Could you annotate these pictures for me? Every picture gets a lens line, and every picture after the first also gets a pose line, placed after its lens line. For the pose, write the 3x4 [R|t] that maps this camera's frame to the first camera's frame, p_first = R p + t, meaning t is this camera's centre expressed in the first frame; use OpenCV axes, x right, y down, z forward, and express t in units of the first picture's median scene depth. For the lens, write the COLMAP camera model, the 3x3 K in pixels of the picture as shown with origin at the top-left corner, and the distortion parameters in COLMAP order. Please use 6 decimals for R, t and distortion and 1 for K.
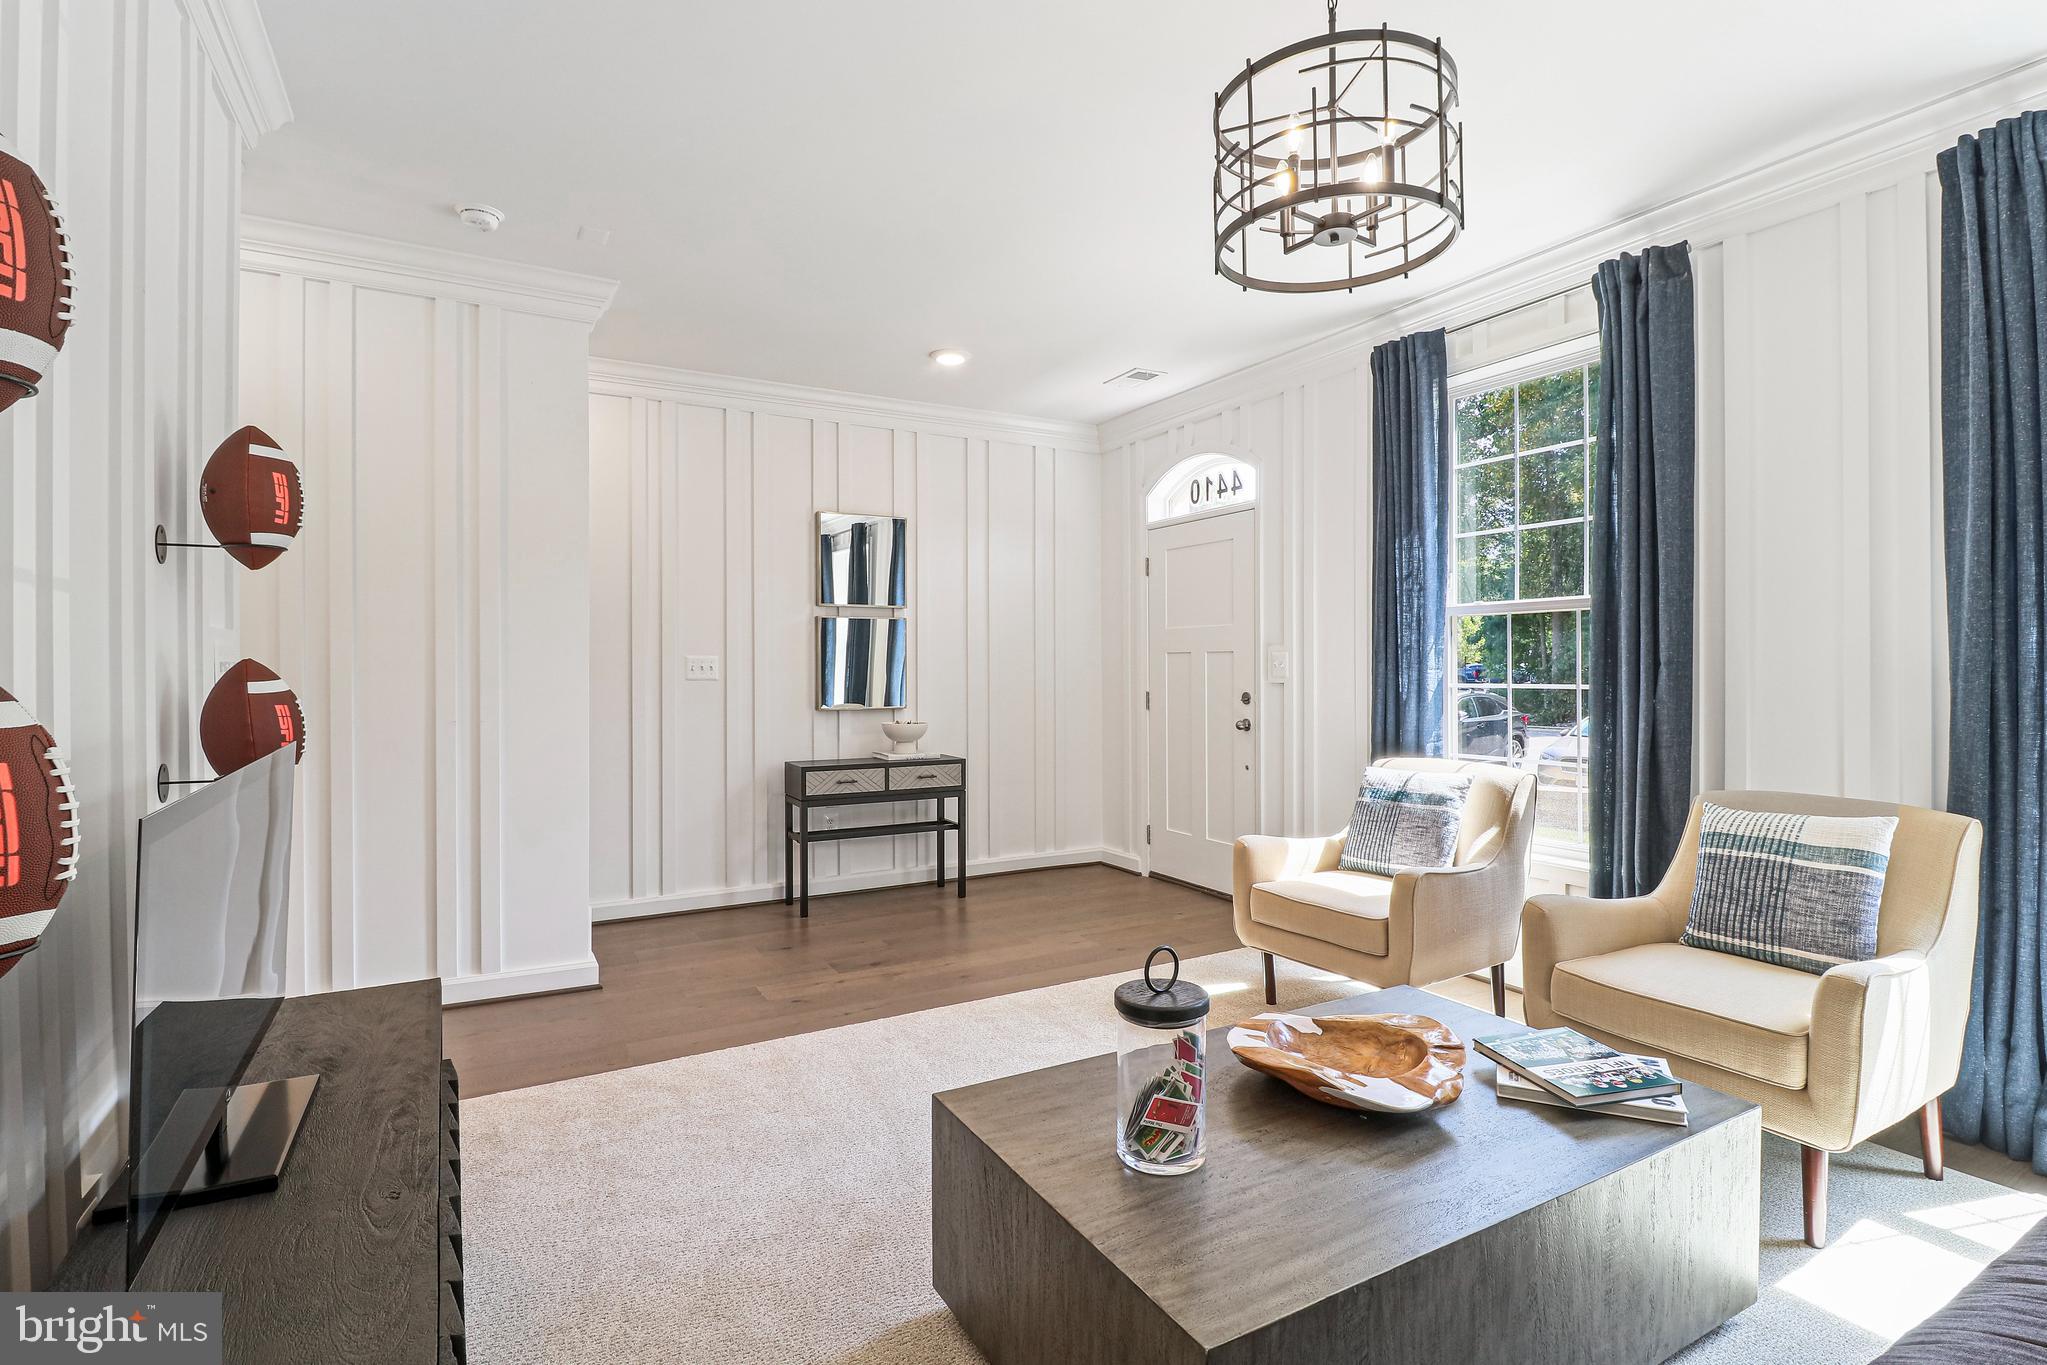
lens RADIAL K [[1033.1, 0, 1025.4], [0, 1033.1, 678.6], [0, 0, 1]] dist [0.001518, -0.013506]
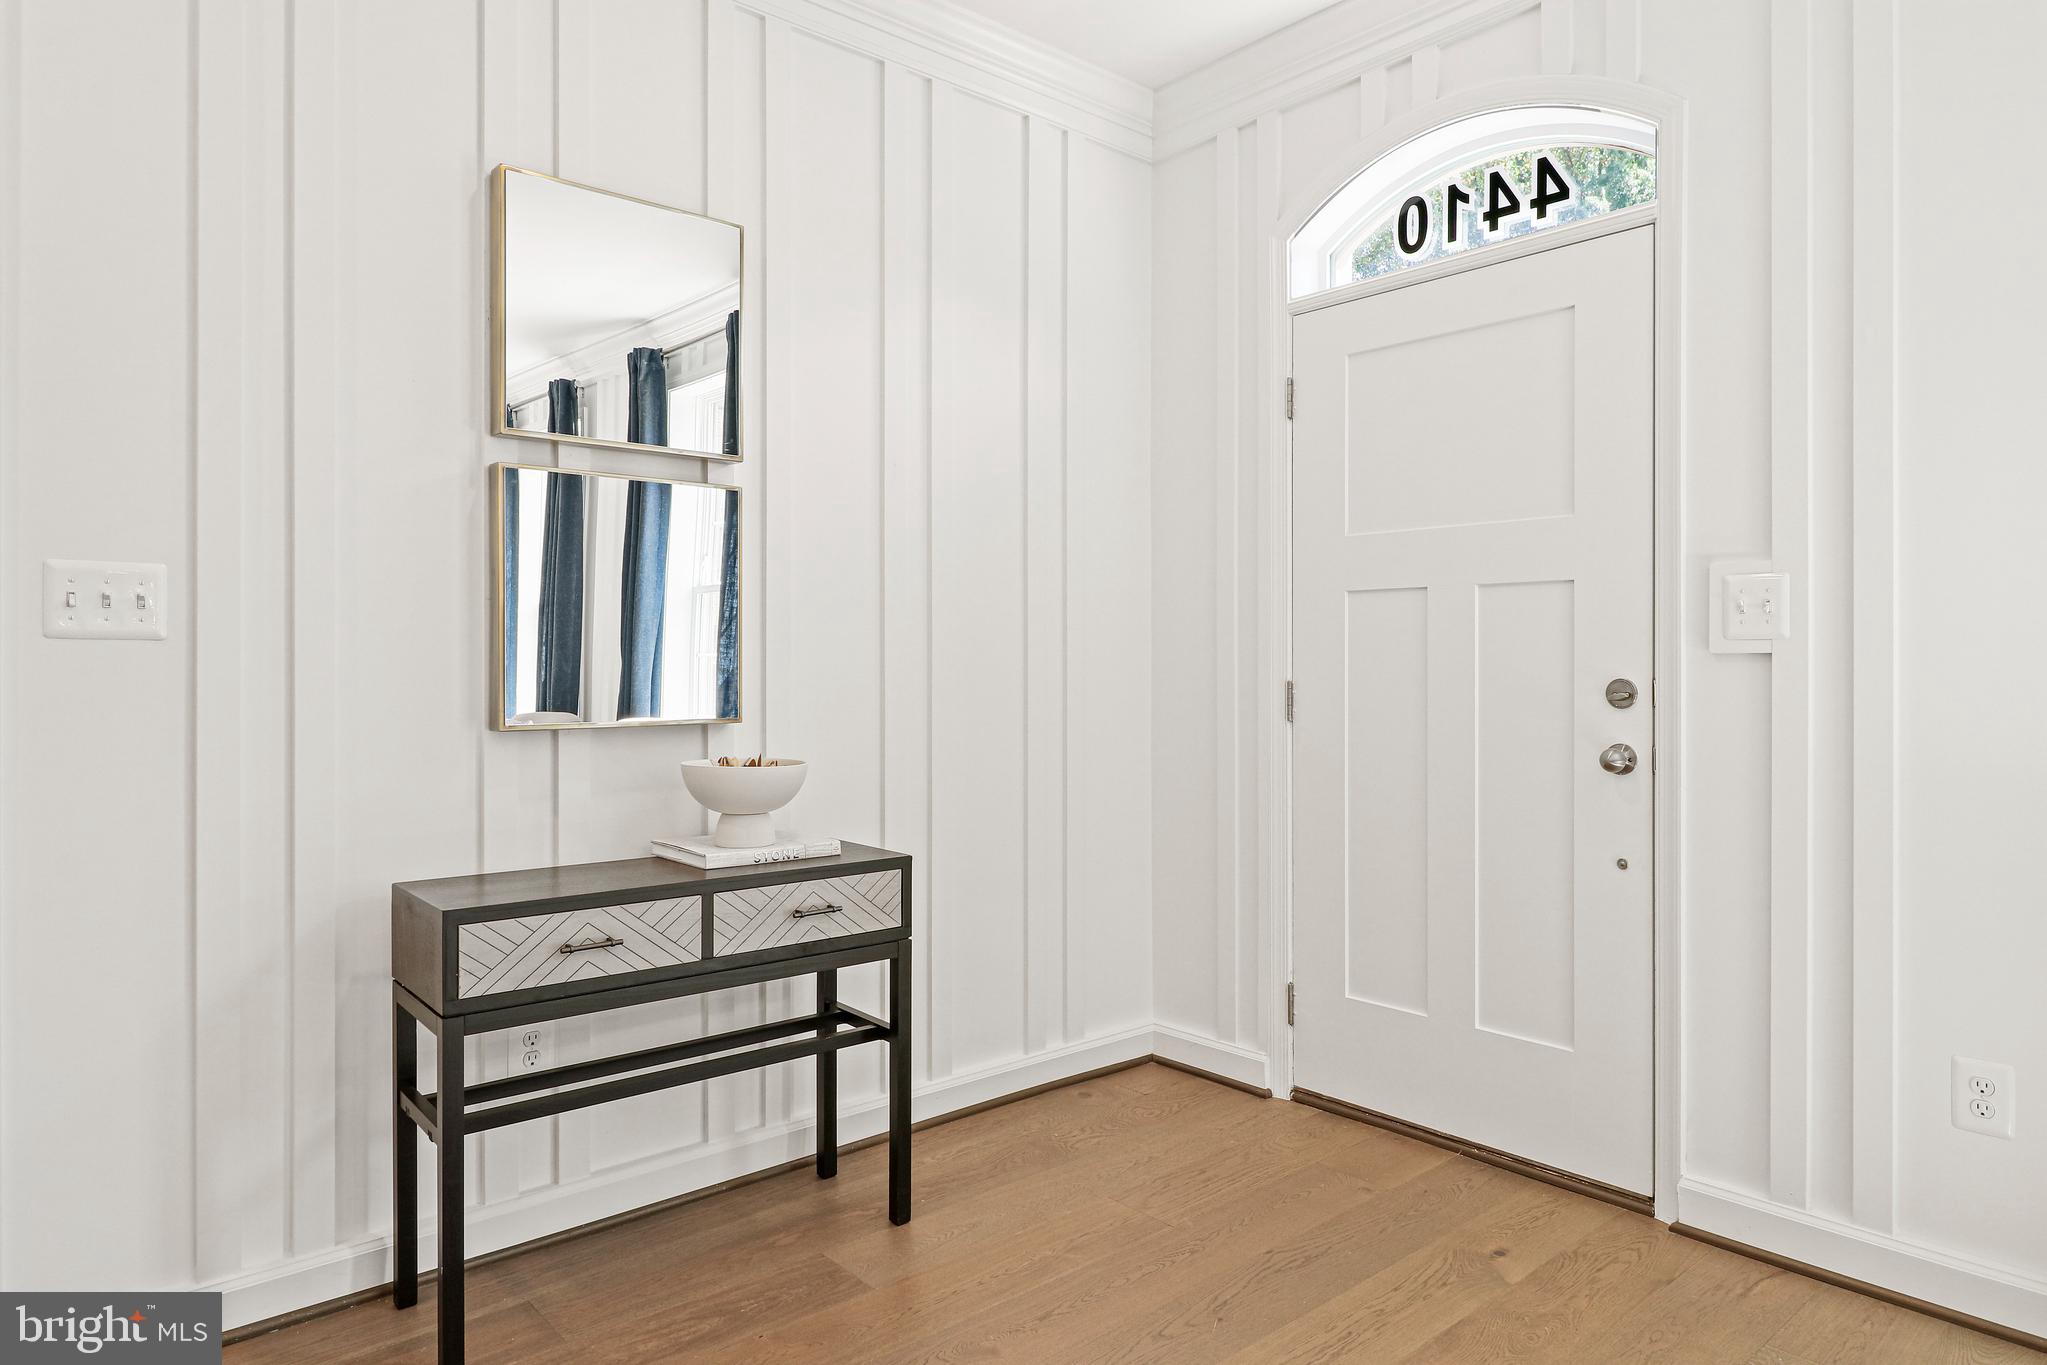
lens RADIAL K [[1286.1, 0, 1035.9], [0, 1286.1, 673.3], [0, 0, 1]] dist [-0.000014, 0.001096]
pose [[0.977789, 0.001653, 0.209584, -0.110801], [-0.000612, 0.999987, -0.005032, 0.013034], [-0.209590, 0.004792, 0.977778, 0.523271]]
